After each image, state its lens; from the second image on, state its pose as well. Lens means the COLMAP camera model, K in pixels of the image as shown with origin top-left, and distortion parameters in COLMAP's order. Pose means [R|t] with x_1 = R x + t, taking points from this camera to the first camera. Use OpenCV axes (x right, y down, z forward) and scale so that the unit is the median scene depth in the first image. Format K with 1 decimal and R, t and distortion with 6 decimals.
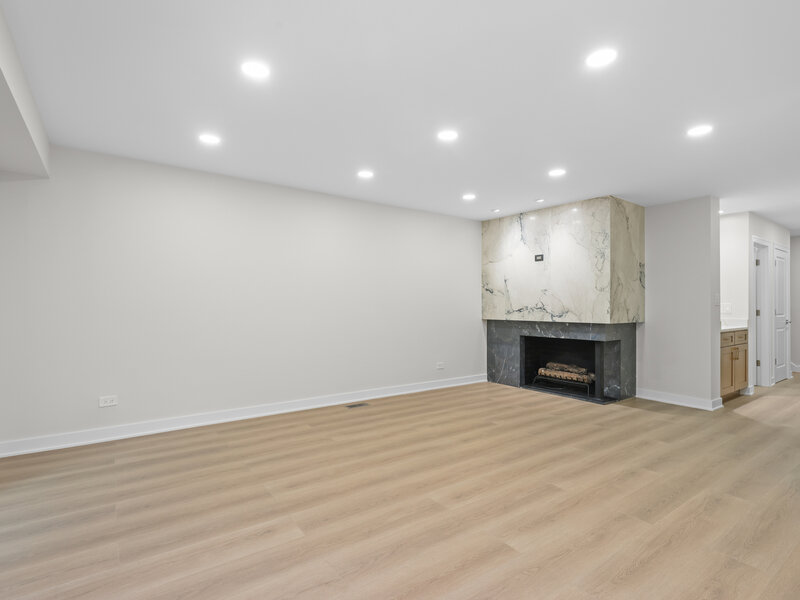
lens RADIAL K [[409.9, 0, 399.1], [0, 409.9, 302.7], [0, 0, 1]] dist [0.002296, 0.000140]
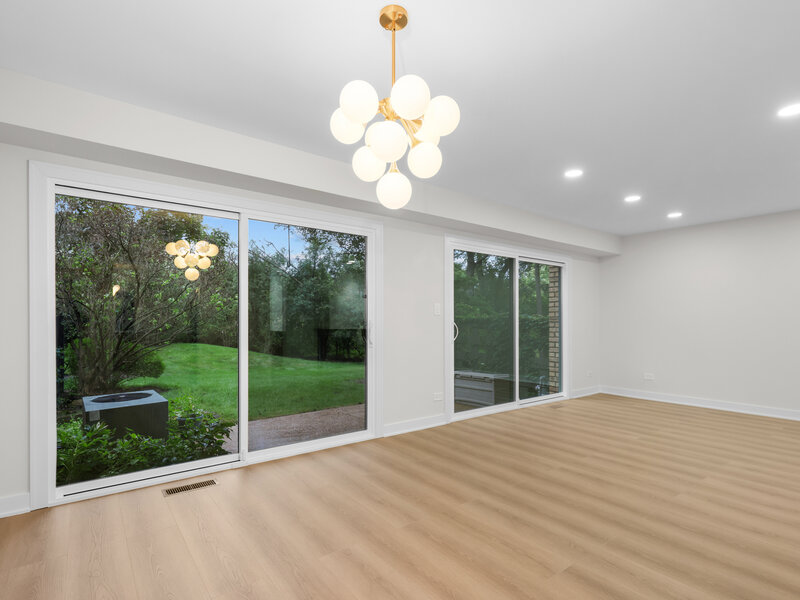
lens RADIAL K [[417.8, 0, 399.2], [0, 417.8, 322.7], [0, 0, 1]] dist [0.003121, 0.000789]
pose [[0.018097, -0.000226, -0.999836, 0.728945], [0.008666, 0.999962, -0.000069, 0.000756], [0.999799, -0.008663, 0.018098, -0.065198]]
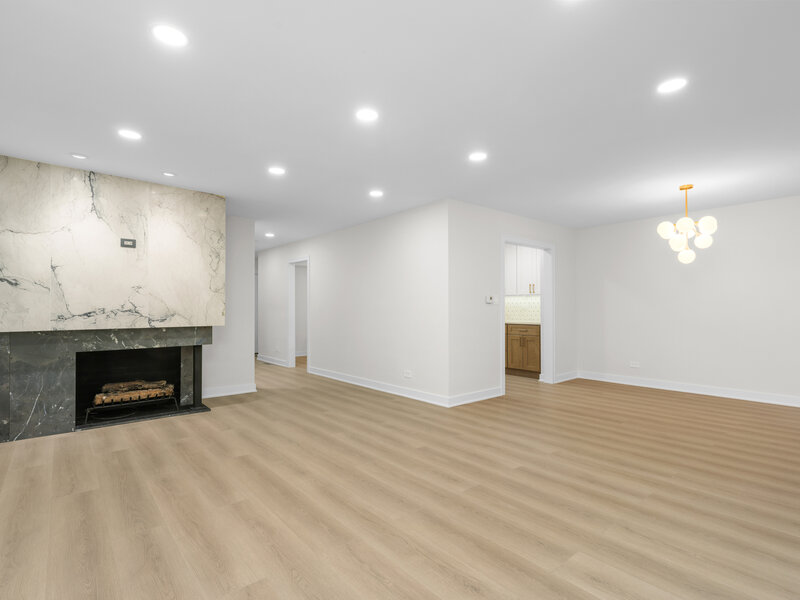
lens RADIAL K [[408.3, 0, 399.8], [0, 408.3, 301.1], [0, 0, 1]] dist [0.023664, -0.000238]
pose [[-0.071406, 0.011088, 0.997386, -0.488072], [-0.009400, 0.999886, -0.011789, -0.000172], [-0.997403, -0.010217, -0.071294, 0.622040]]
